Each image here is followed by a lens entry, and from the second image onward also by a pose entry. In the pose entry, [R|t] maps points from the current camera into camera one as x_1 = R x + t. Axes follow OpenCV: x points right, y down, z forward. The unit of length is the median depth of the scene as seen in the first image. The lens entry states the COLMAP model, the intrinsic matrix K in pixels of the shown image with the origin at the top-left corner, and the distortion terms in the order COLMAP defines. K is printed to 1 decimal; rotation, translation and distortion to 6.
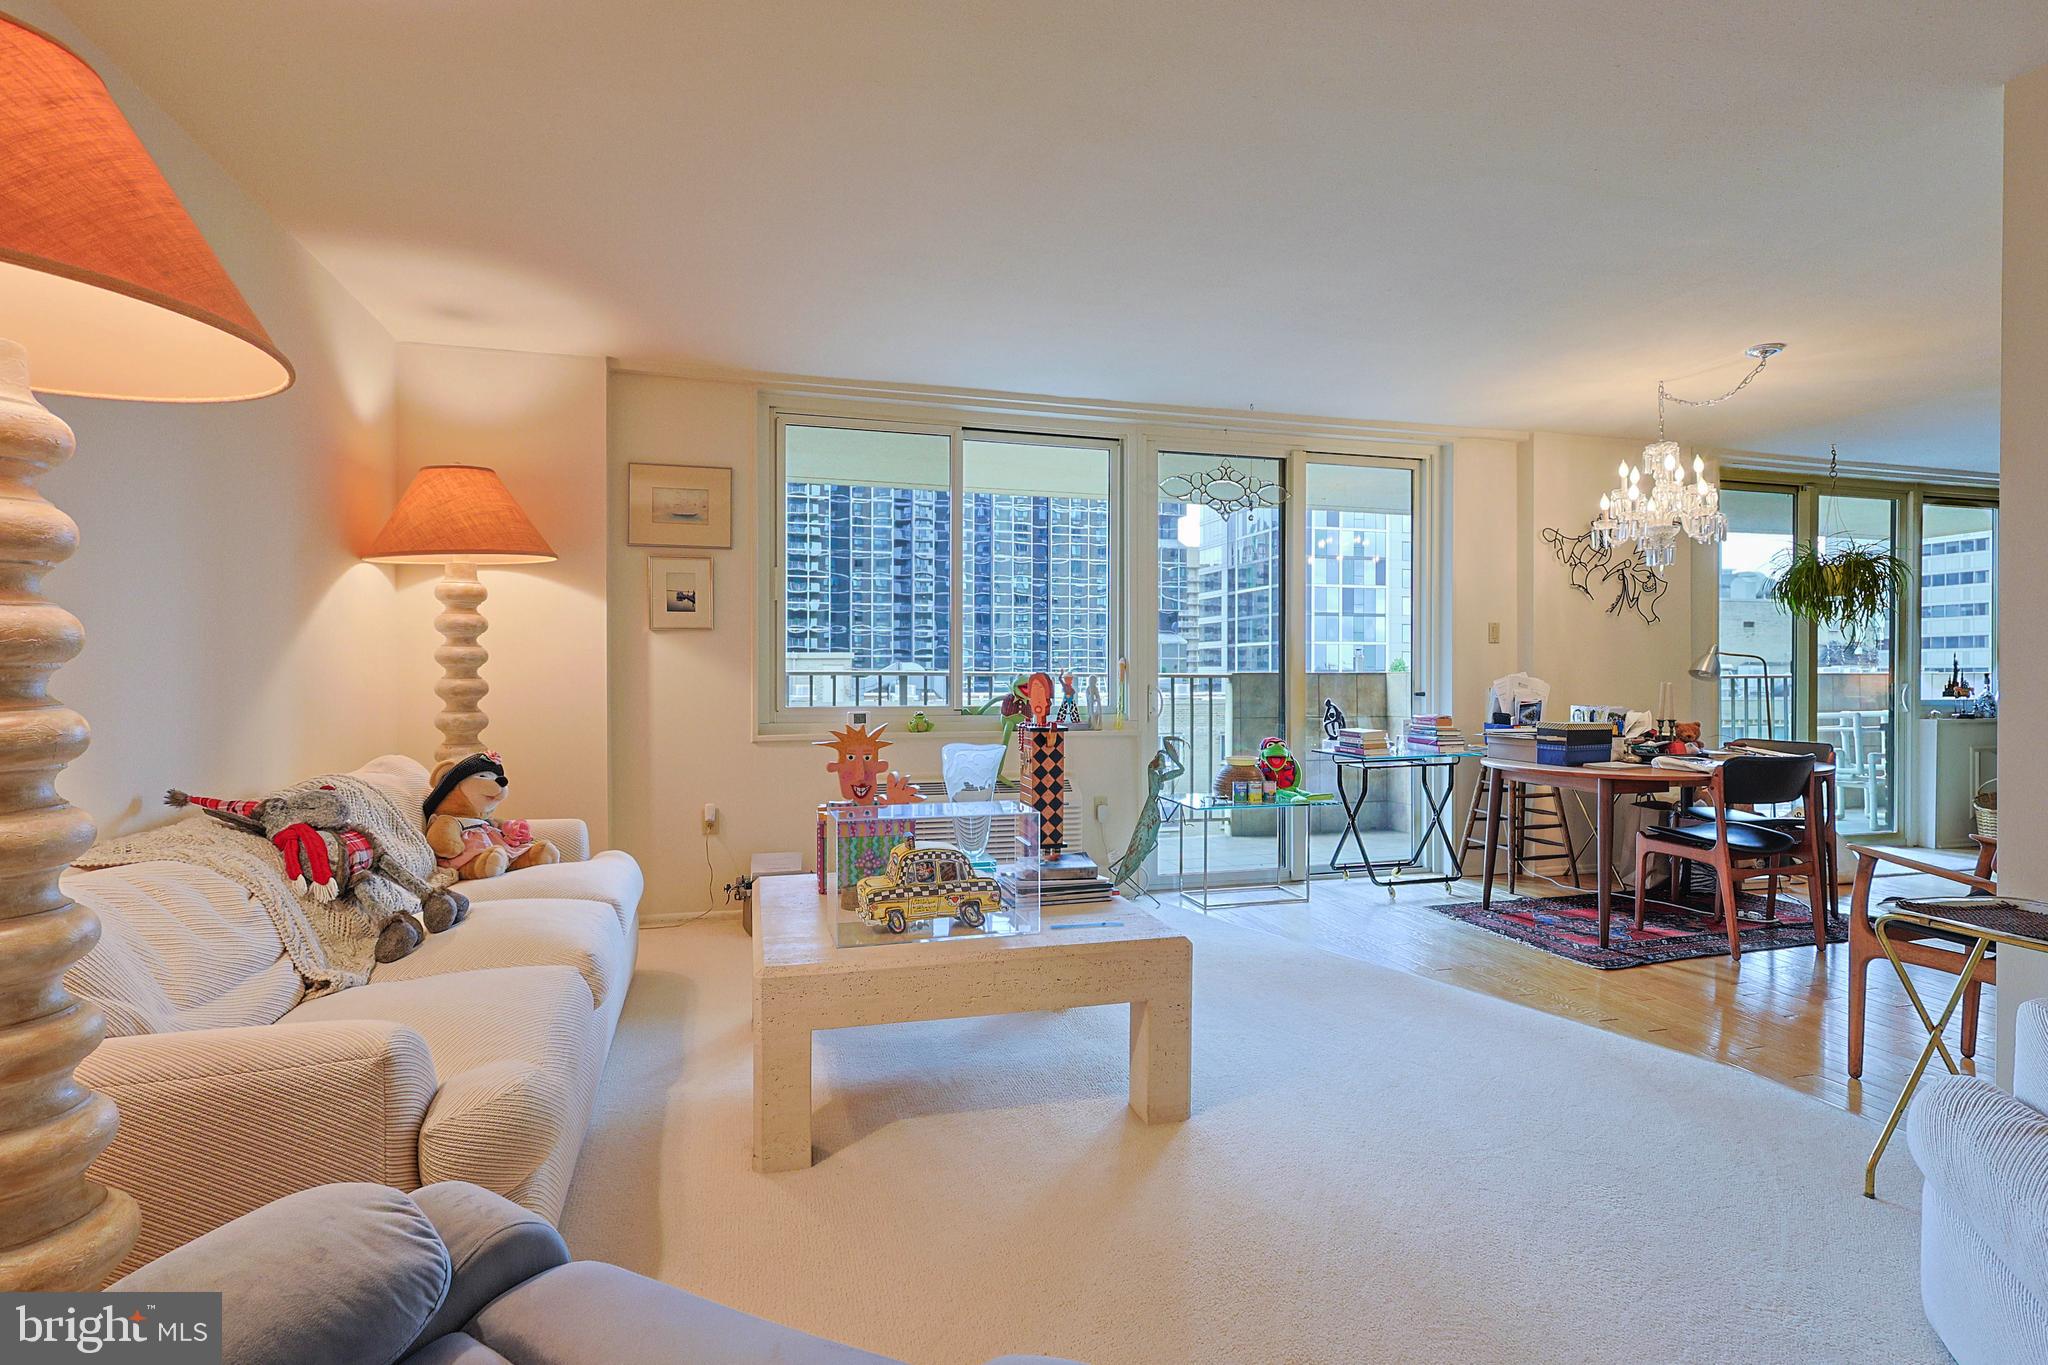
lens RADIAL K [[1031.4, 0, 1024.0], [0, 1031.4, 682.5], [0, 0, 1]] dist [0.002818, 0.000019]
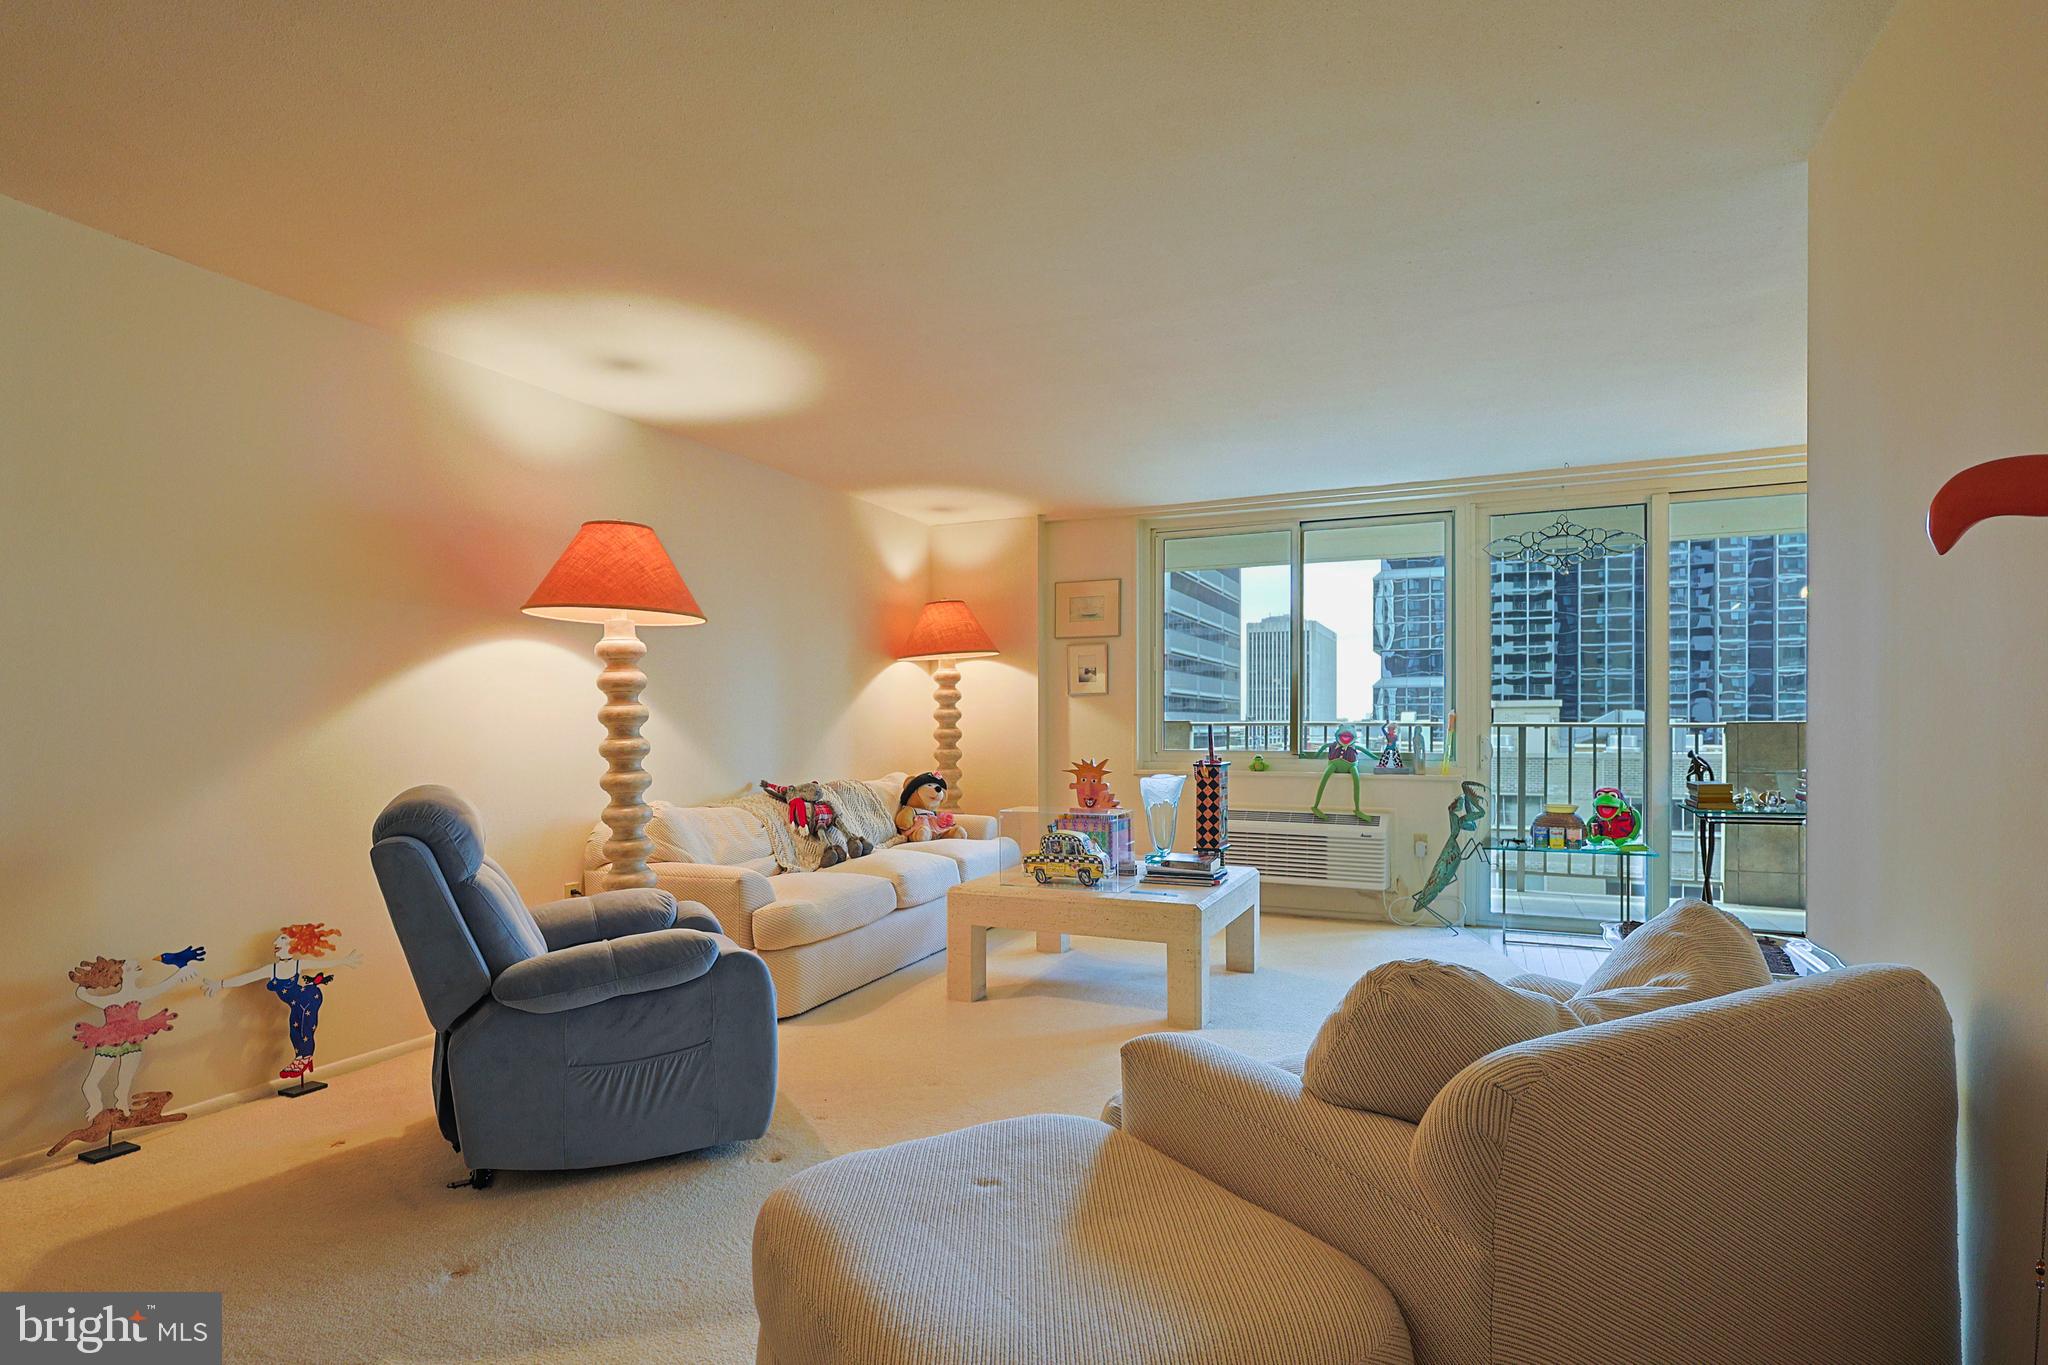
lens RADIAL K [[1068.1, 0, 1024.8], [0, 1068.1, 726.6], [0, 0, 1]] dist [-0.003911, -0.000347]
pose [[0.758069, -0.000898, -0.652174, 0.753668], [-0.002593, 0.999987, -0.004390, 0.000318], [0.652170, 0.005019, 0.758056, -0.243075]]
